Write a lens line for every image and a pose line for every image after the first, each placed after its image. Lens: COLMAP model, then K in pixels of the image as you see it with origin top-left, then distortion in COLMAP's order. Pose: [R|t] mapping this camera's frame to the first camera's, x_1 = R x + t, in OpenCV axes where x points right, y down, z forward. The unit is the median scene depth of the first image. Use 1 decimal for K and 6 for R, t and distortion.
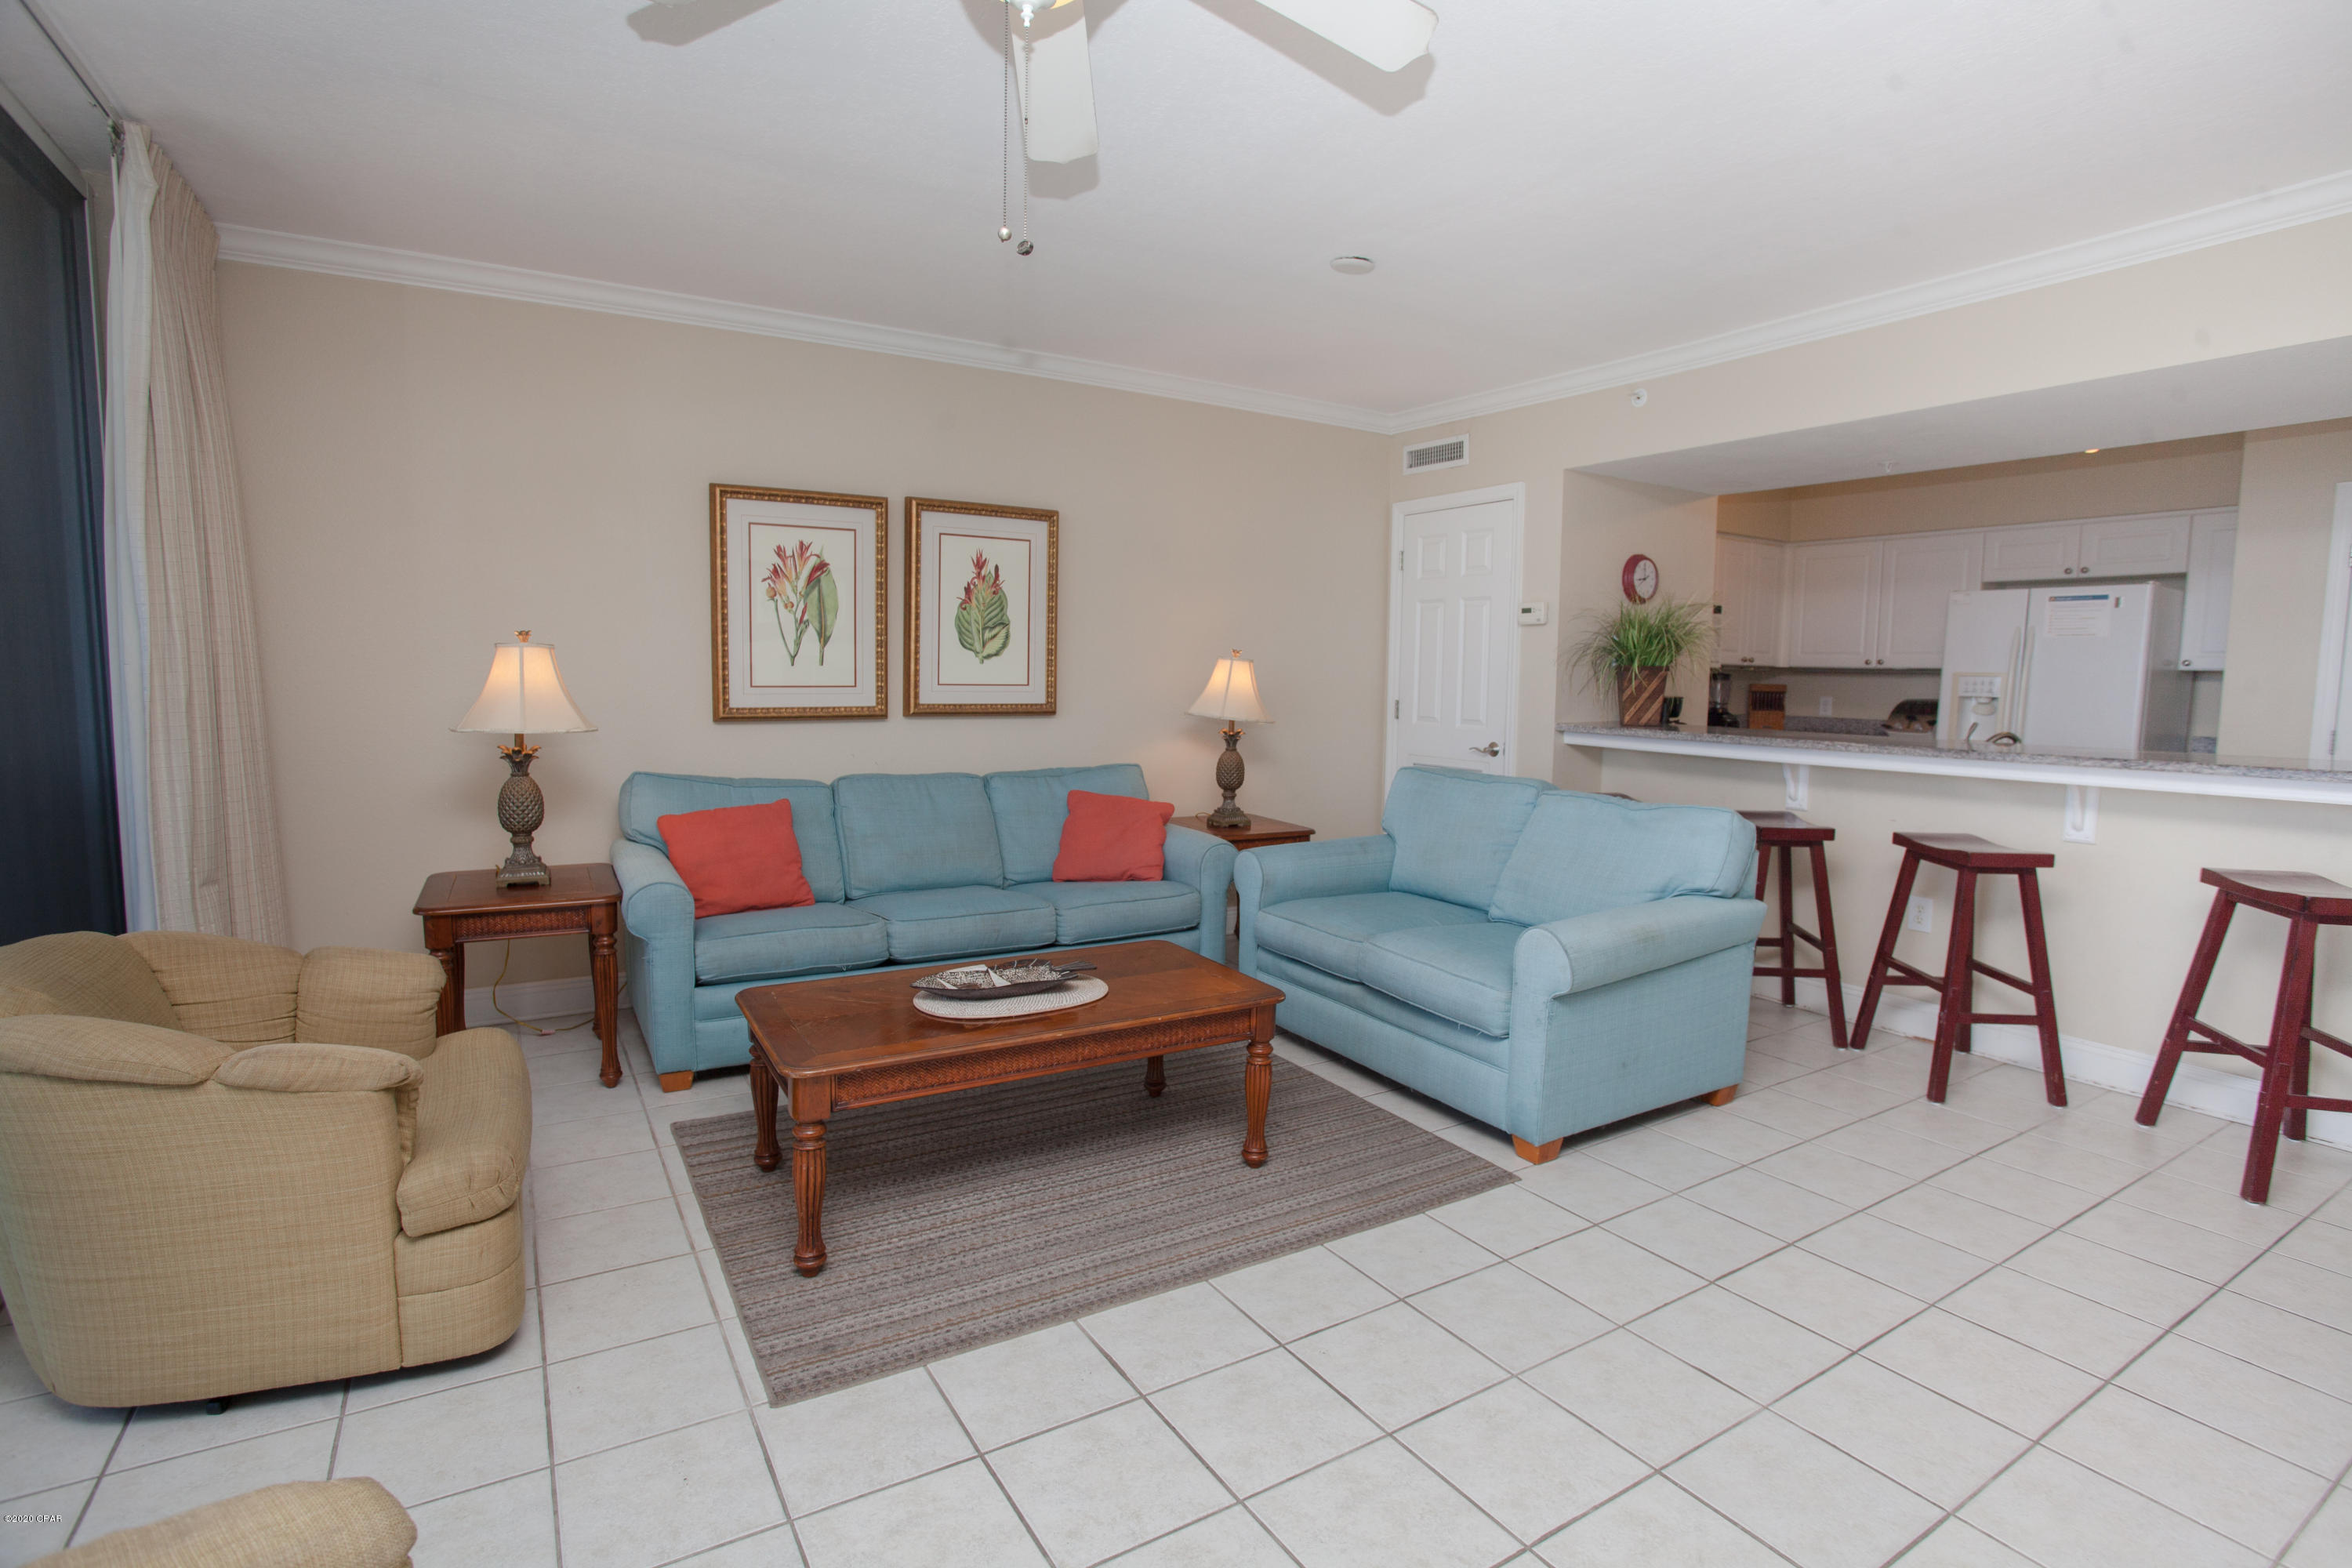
lens RADIAL K [[1157.1, 0, 1185.8], [0, 1157.1, 782.2], [0, 0, 1]] dist [-0.058460, 0.023895]
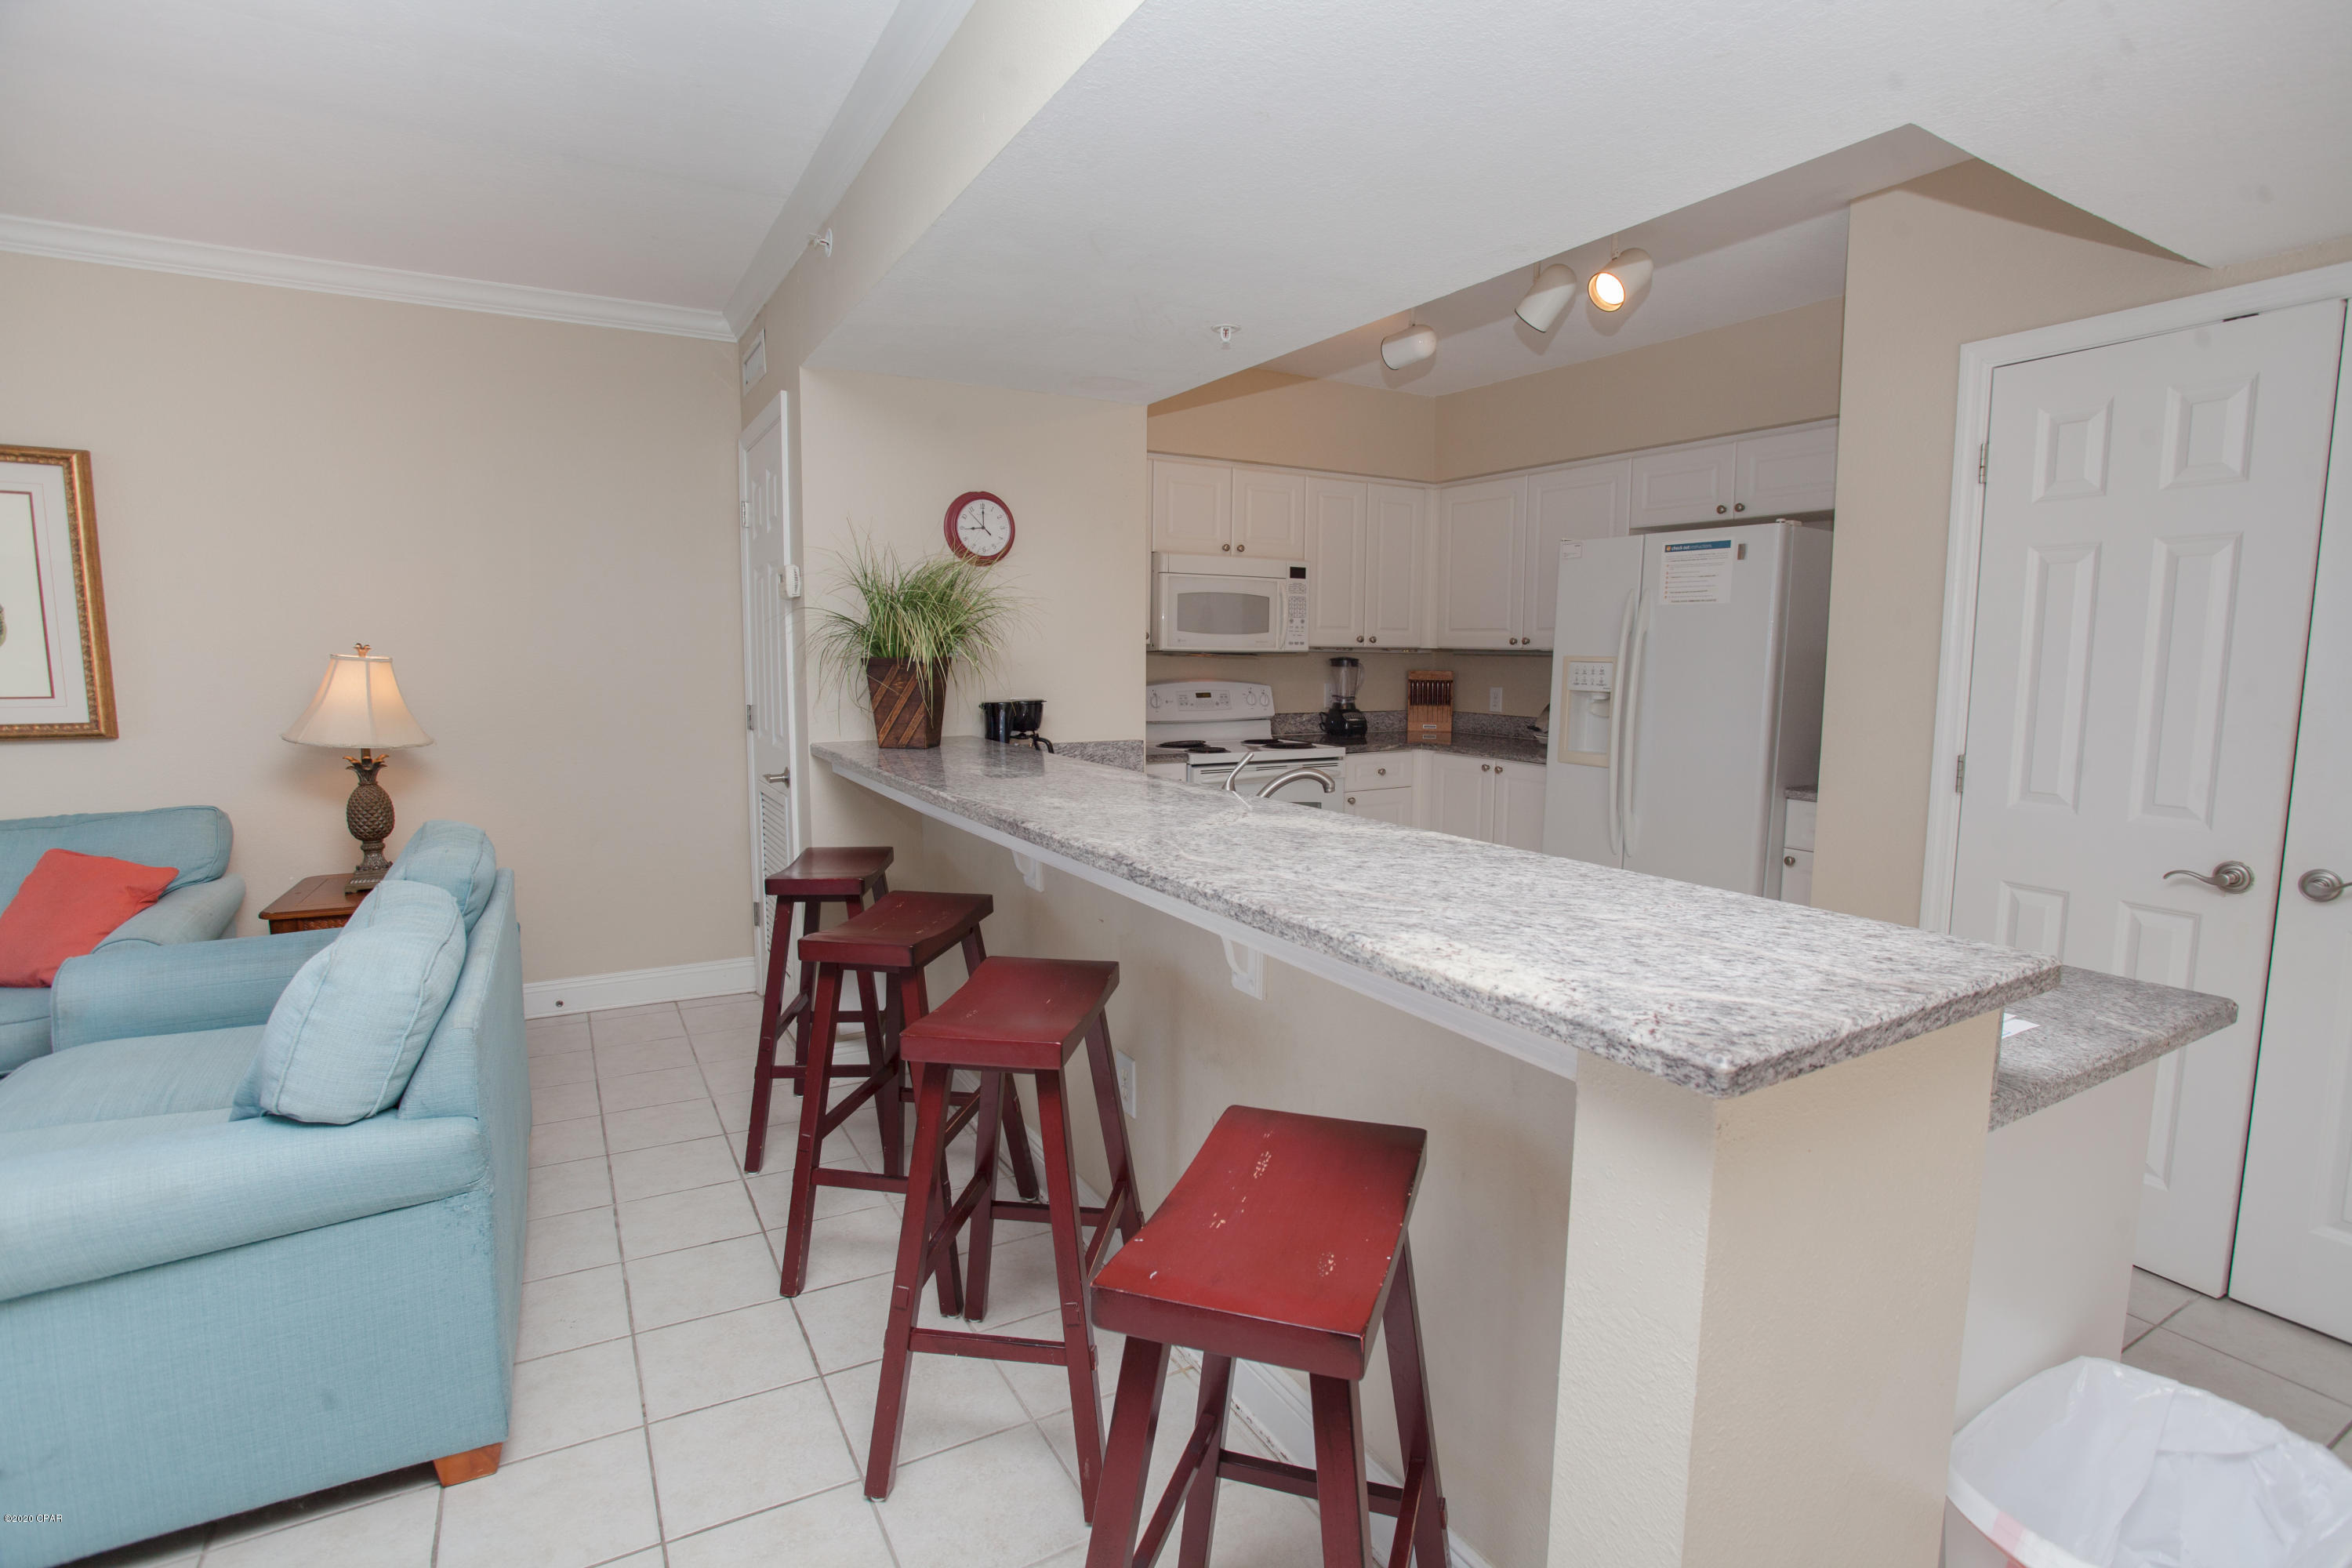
lens RADIAL K [[1157.1, 0, 1185.8], [0, 1157.1, 782.2], [0, 0, 1]] dist [-0.058460, 0.023895]
pose [[0.998919, -0.004802, -0.046229, 0.621353], [0.005238, 0.999943, 0.009310, -0.036156], [0.046181, -0.009543, 0.998887, 0.358502]]
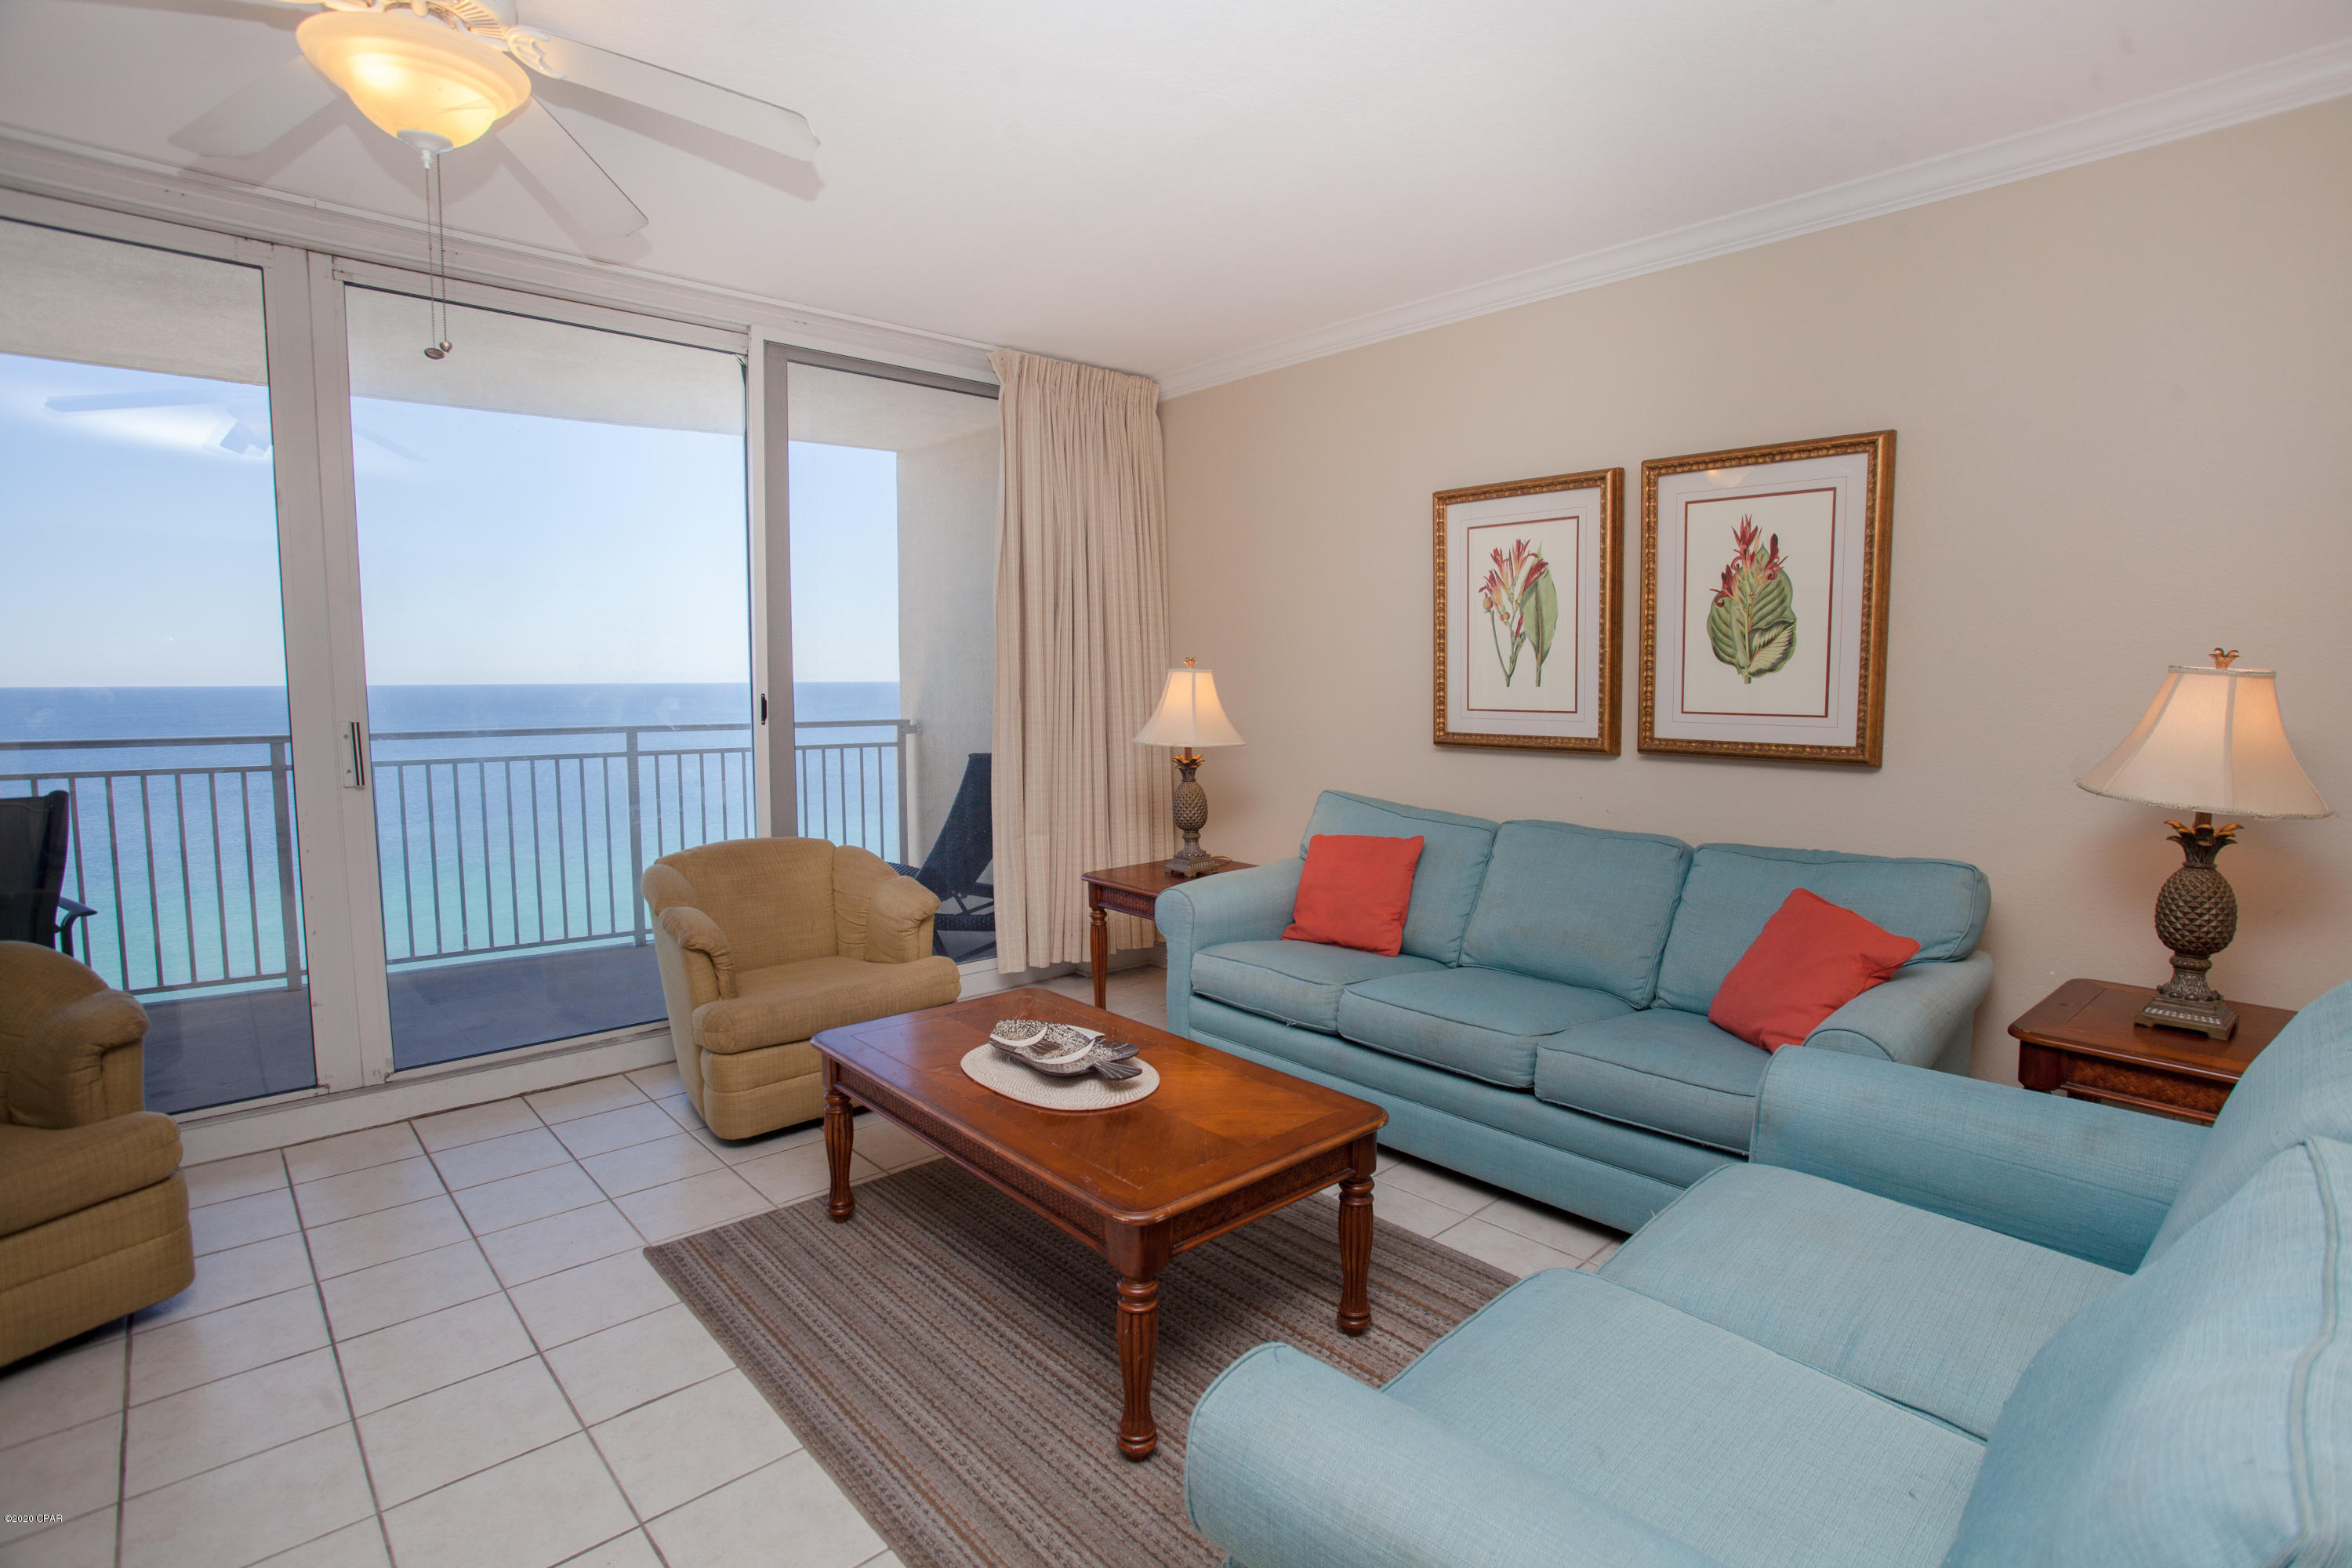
lens RADIAL K [[1157.1, 0, 1185.8], [0, 1157.1, 782.2], [0, 0, 1]] dist [-0.058460, 0.023895]
pose [[0.196689, 0.073832, -0.977682, 0.427180], [-0.097479, 0.993693, 0.055430, -0.050929], [0.975608, 0.084401, 0.202646, 0.557100]]
